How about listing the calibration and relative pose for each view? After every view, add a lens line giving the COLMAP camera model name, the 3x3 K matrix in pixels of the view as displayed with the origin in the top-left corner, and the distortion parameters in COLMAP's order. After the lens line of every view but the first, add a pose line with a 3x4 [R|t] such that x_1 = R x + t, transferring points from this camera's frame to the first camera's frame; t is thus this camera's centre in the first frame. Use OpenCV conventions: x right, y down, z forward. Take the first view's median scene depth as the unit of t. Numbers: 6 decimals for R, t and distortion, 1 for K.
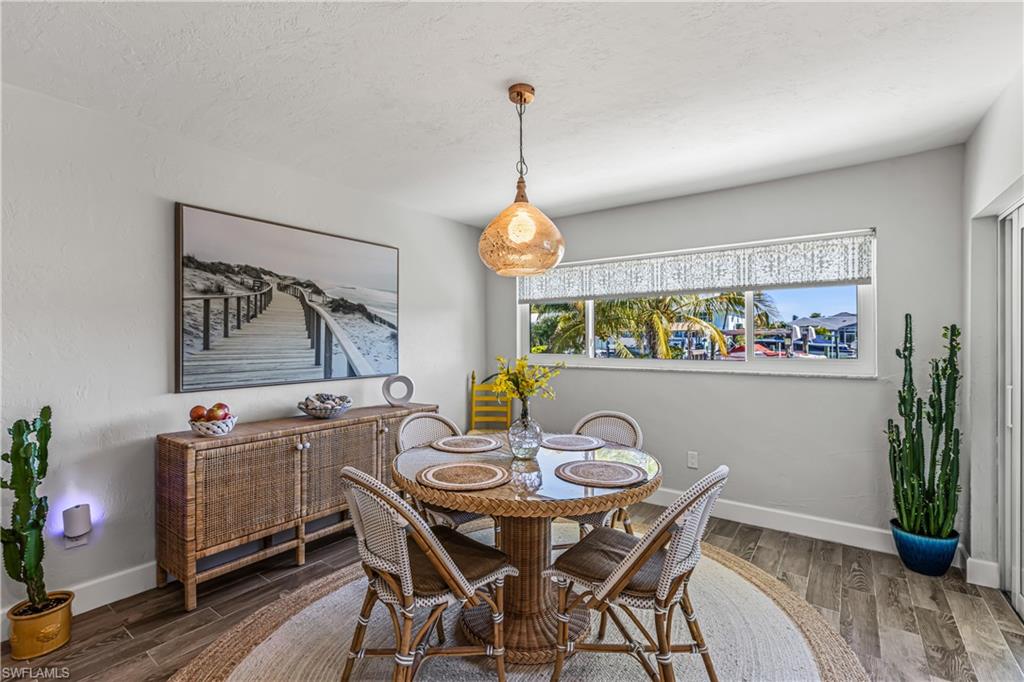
lens RADIAL K [[463.0, 0, 507.6], [0, 463.0, 338.6], [0, 0, 1]] dist [-0.000343, 0.000486]
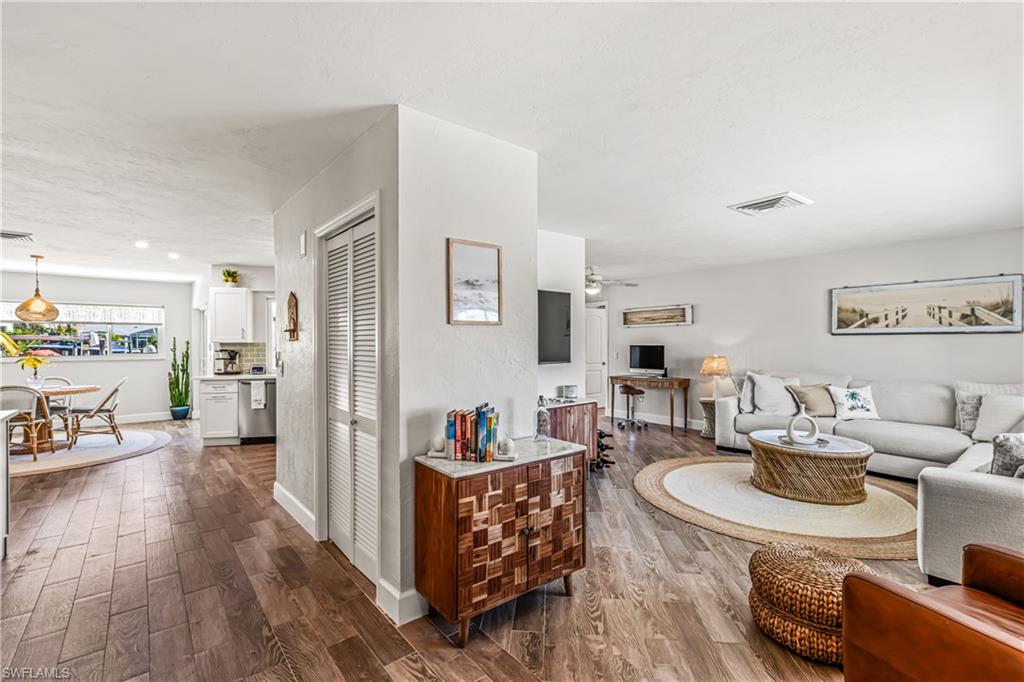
lens RADIAL K [[463.0, 0, 520.4], [0, 463.0, 345.6], [0, 0, 1]] dist [-0.000343, 0.000486]
pose [[0.243813, -0.004187, 0.969813, -1.563753], [0.001136, 0.999991, 0.004032, -0.007302], [-0.969822, 0.000119, 0.243816, -1.984441]]
